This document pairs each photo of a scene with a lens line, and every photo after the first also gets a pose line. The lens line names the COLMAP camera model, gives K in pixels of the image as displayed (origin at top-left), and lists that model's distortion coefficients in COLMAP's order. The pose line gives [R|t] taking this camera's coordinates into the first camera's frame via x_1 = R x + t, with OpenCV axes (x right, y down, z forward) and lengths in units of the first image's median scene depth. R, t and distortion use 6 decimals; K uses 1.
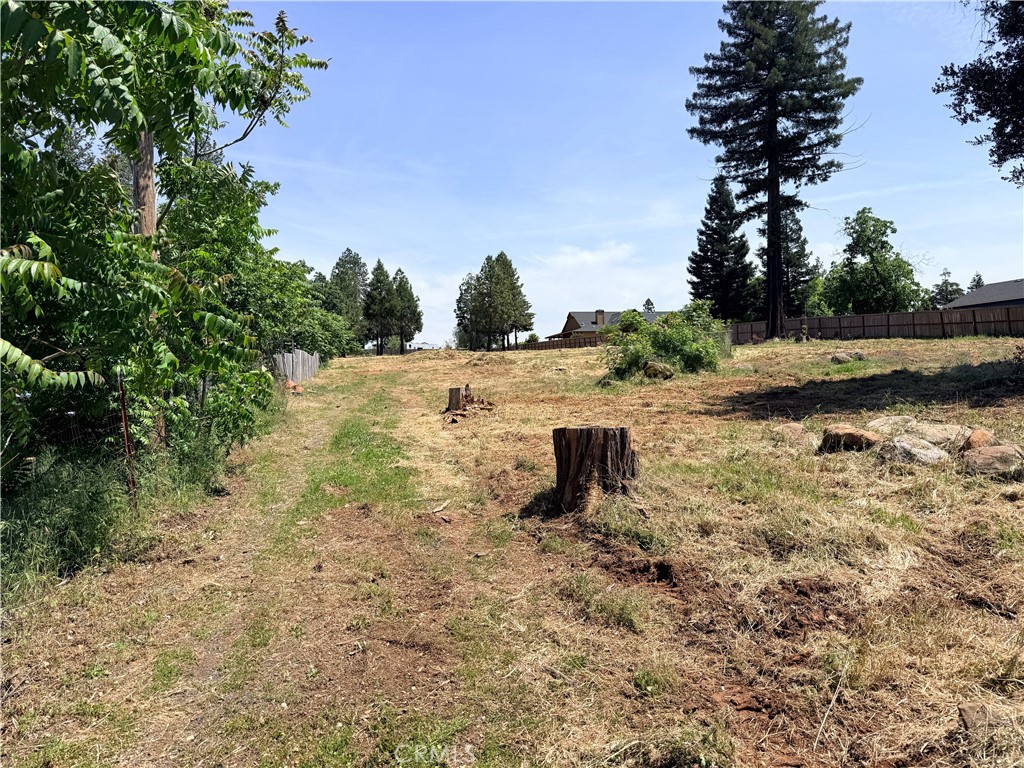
lens RADIAL K [[720.9, 0, 509.8], [0, 720.9, 390.5], [0, 0, 1]] dist [0.052424, -0.063723]
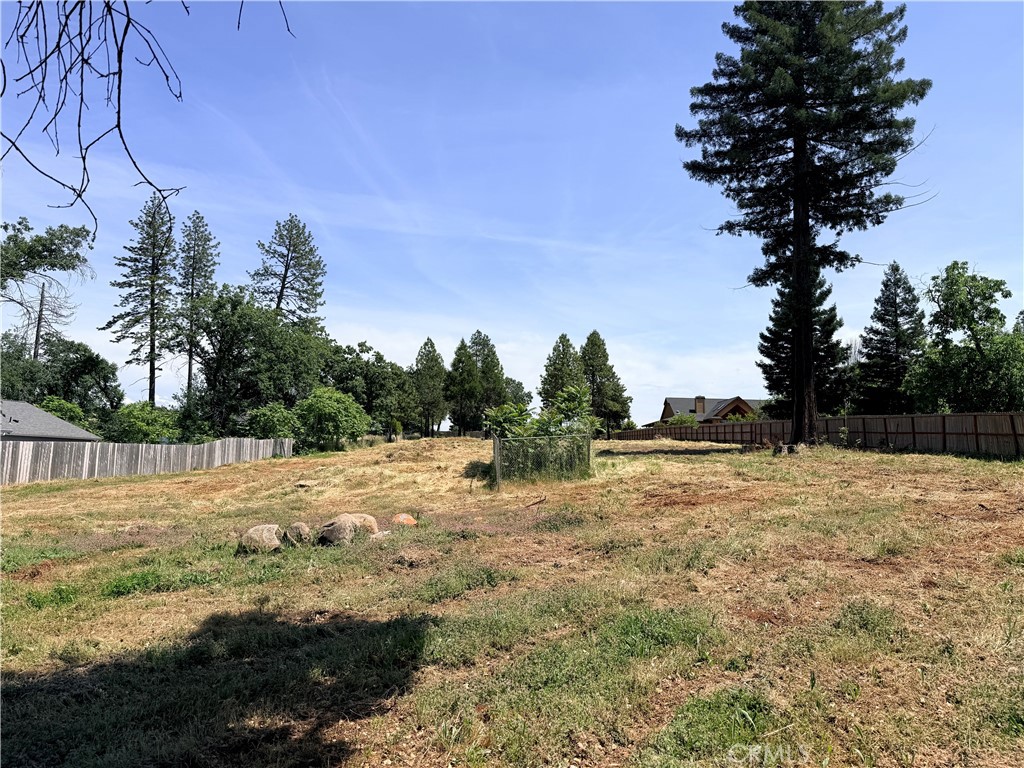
lens RADIAL K [[720.9, 0, 512.7], [0, 720.9, 393.5], [0, 0, 1]] dist [0.052424, -0.063723]
pose [[0.970869, 0.020814, -0.238704, 0.414024], [-0.046760, 0.993524, -0.103555, -0.054629], [0.235003, 0.111700, 0.965555, 0.399957]]
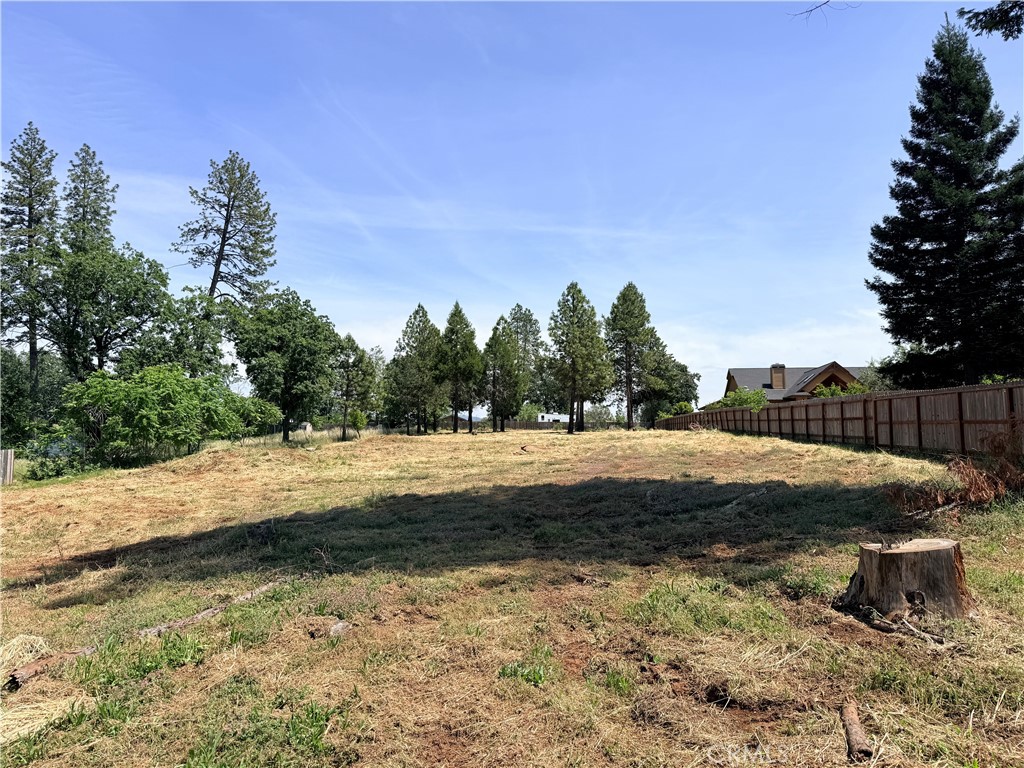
lens RADIAL K [[720.9, 0, 519.0], [0, 720.9, 383.1], [0, 0, 1]] dist [0.052424, -0.063723]
pose [[0.940197, -0.009820, -0.340490, 0.468983], [-0.024200, 0.995133, -0.095524, -0.118539], [0.339771, 0.098052, 0.935383, 1.293083]]
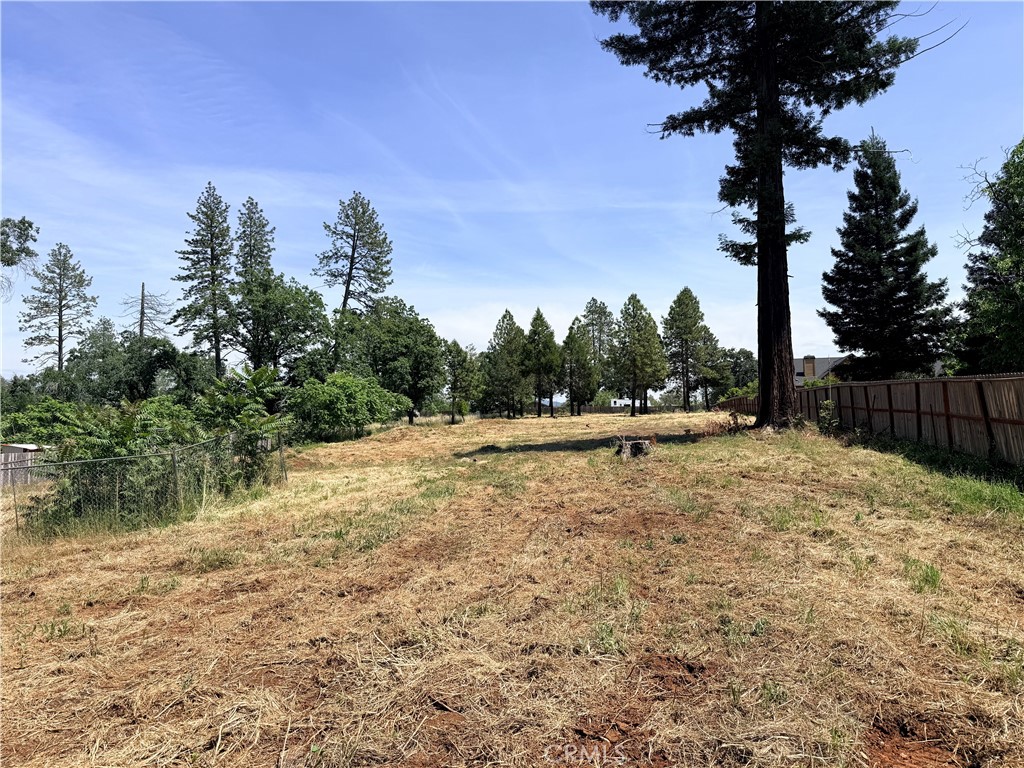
lens RADIAL K [[720.9, 0, 519.2], [0, 720.9, 386.5], [0, 0, 1]] dist [0.052424, -0.063723]
pose [[0.897061, -0.017410, -0.441564, 0.681678], [-0.013879, 0.997621, -0.067530, -0.101469], [0.441689, 0.066707, 0.894685, 0.791668]]
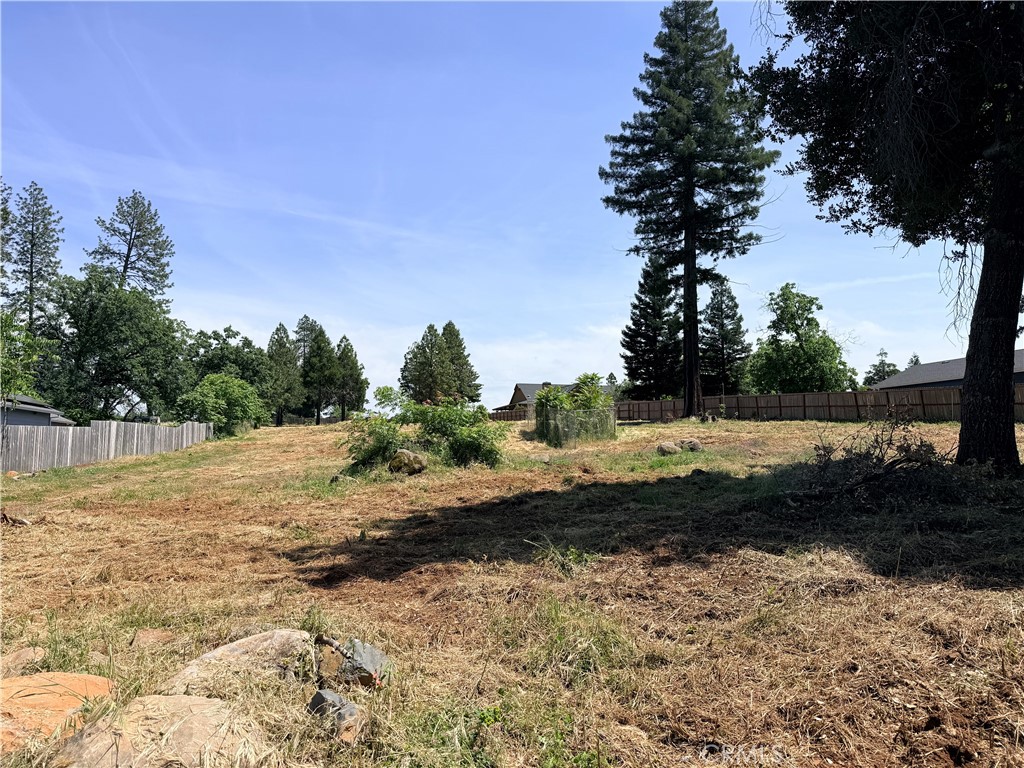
lens RADIAL K [[720.9, 0, 511.5], [0, 720.9, 396.0], [0, 0, 1]] dist [0.052424, -0.063723]
pose [[0.998996, 0.021849, 0.039105, 0.150509], [-0.018214, 0.995683, -0.091015, -0.015913], [-0.040925, 0.090212, 0.995081, 0.127400]]
